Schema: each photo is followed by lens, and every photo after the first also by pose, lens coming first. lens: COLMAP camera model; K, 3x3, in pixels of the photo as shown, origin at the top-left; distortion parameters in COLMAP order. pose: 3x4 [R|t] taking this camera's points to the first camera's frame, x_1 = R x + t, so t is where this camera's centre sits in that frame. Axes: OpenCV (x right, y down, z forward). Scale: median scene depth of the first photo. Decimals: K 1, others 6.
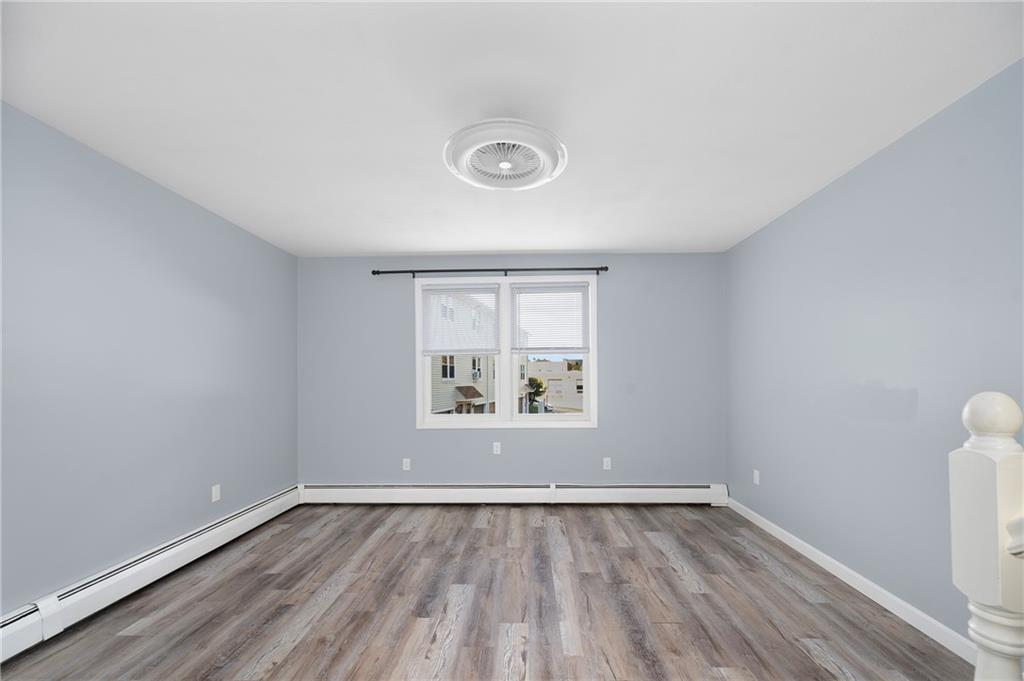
lens RADIAL K [[417.7, 0, 513.2], [0, 417.7, 379.6], [0, 0, 1]] dist [-0.002384, 0.000116]
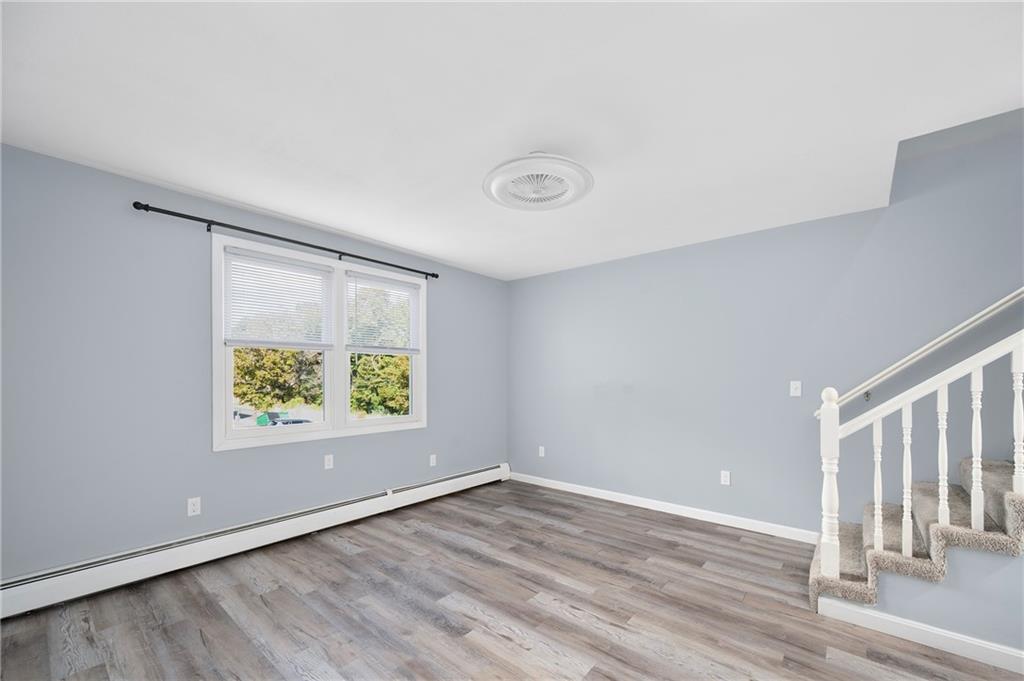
lens RADIAL K [[413.0, 0, 533.4], [0, 413.0, 386.7], [0, 0, 1]] dist [-0.000210, -0.000077]
pose [[0.610267, -0.011123, 0.792117, -0.539555], [-0.000162, 0.999900, 0.014166, 0.000067], [-0.792196, -0.008773, 0.610204, 0.199338]]
